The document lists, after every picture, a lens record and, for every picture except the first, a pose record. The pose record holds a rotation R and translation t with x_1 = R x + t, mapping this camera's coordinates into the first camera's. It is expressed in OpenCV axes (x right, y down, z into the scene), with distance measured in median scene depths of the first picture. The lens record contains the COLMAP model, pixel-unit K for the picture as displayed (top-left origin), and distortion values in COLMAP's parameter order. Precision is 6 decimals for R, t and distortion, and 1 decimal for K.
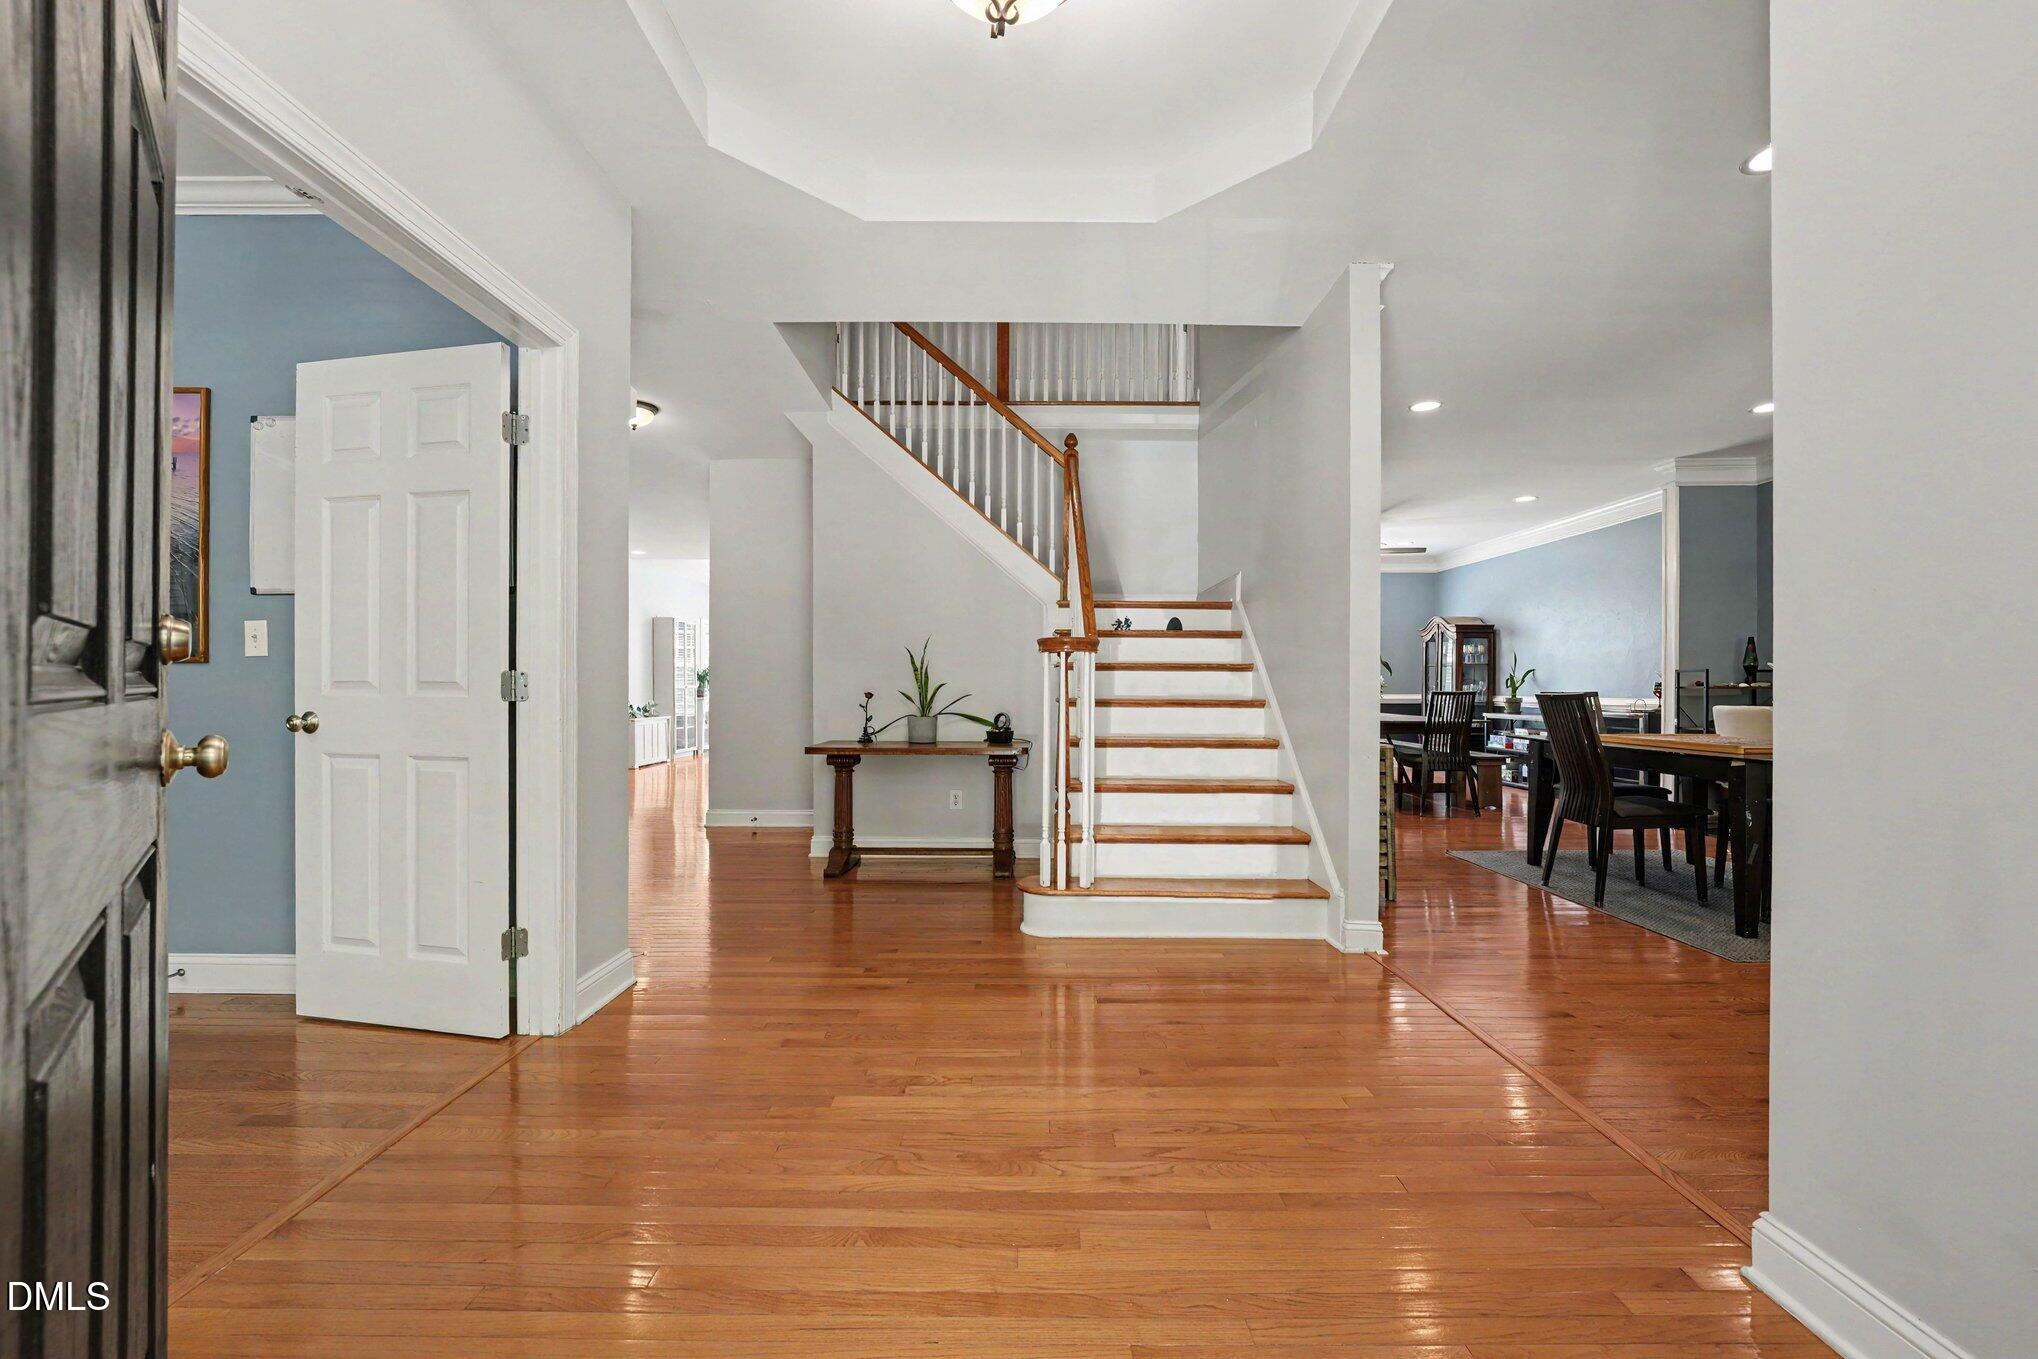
lens RADIAL K [[848.4, 0, 1019.0], [0, 848.4, 679.5], [0, 0, 1]] dist [-0.001879, -0.000240]
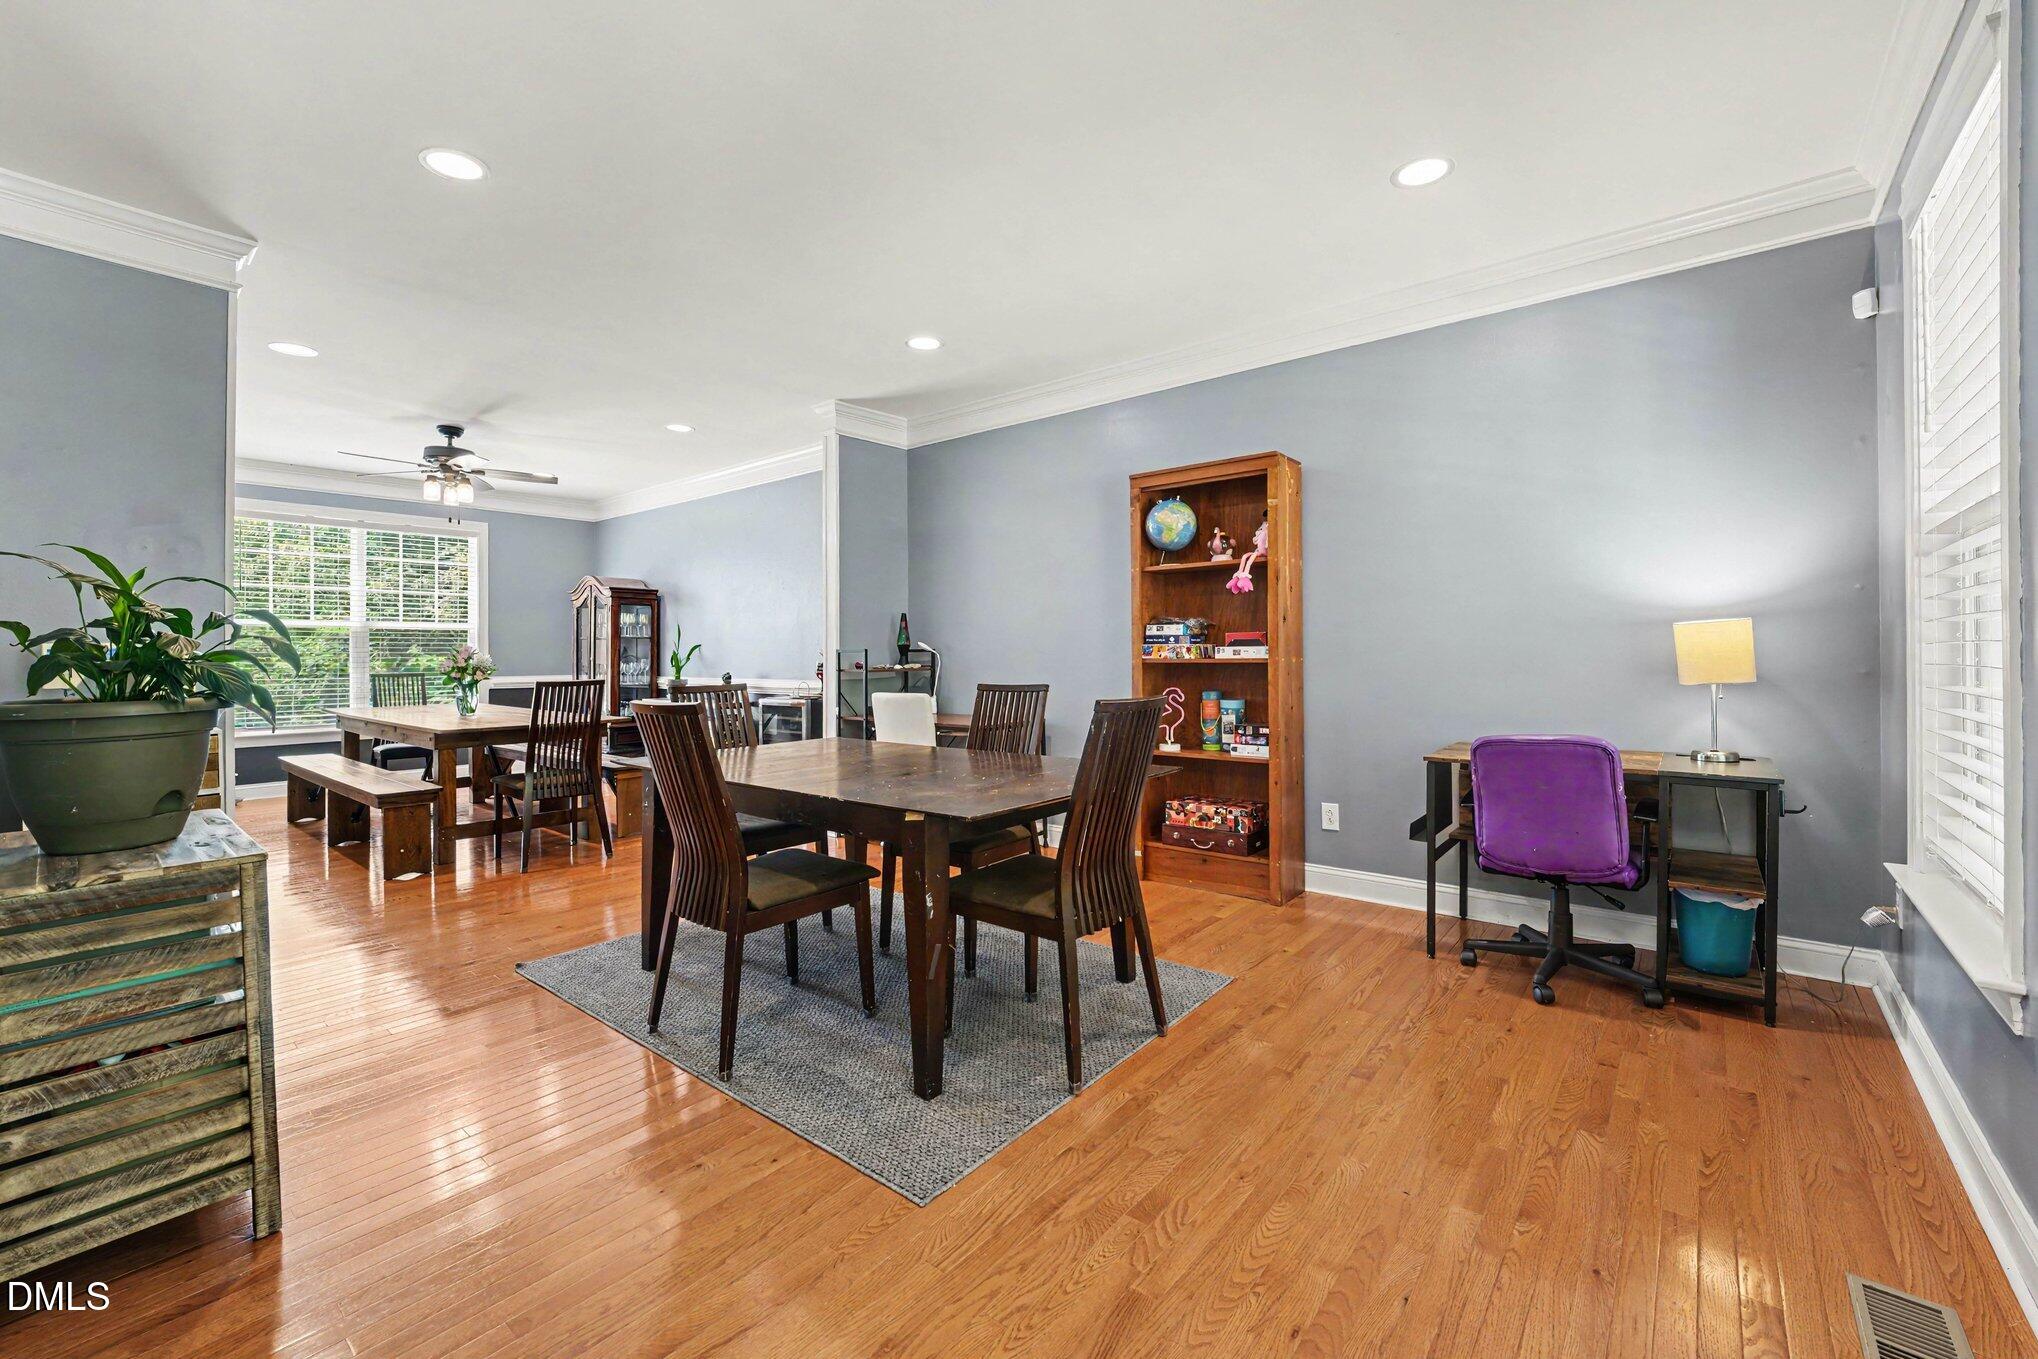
lens RADIAL K [[835.4, 0, 1031.4], [0, 835.4, 652.9], [0, 0, 1]] dist [-0.013822, -0.000166]
pose [[0.632969, -0.008457, 0.774131, 0.295520], [0.002304, 0.999956, 0.009040, -0.017899], [-0.774174, -0.003938, 0.632961, 0.375819]]
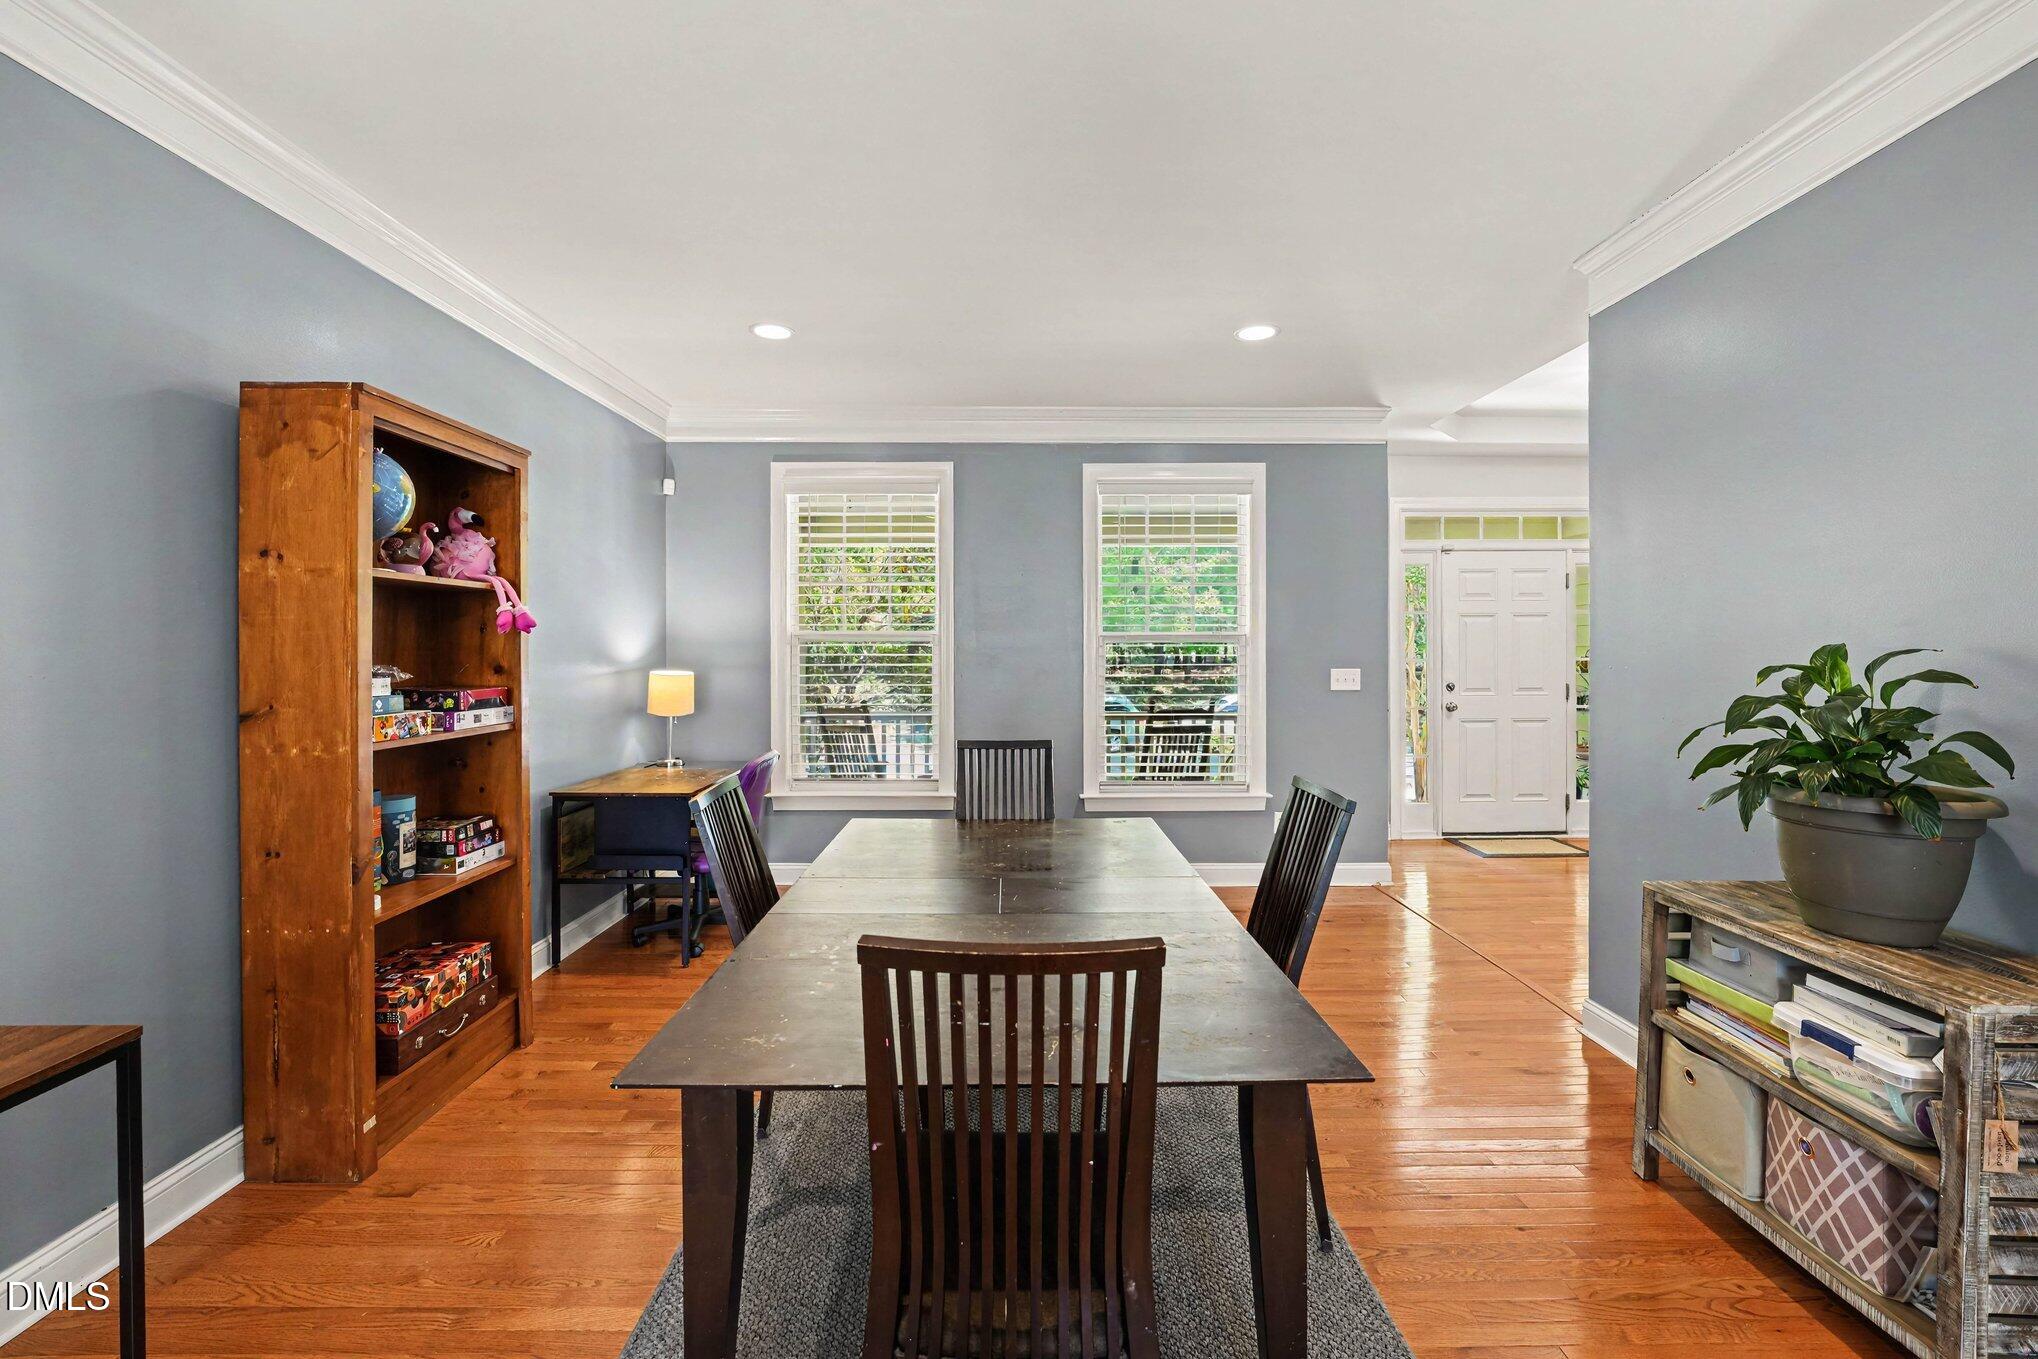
lens RADIAL K [[848.4, 0, 1019.0], [0, 848.4, 679.5], [0, 0, 1]] dist [-0.001879, -0.000240]
pose [[-0.999993, -0.003254, -0.001718, 0.653312], [-0.003300, 0.999611, 0.027681, -0.049726], [0.001628, 0.027687, -0.999615, 1.204361]]
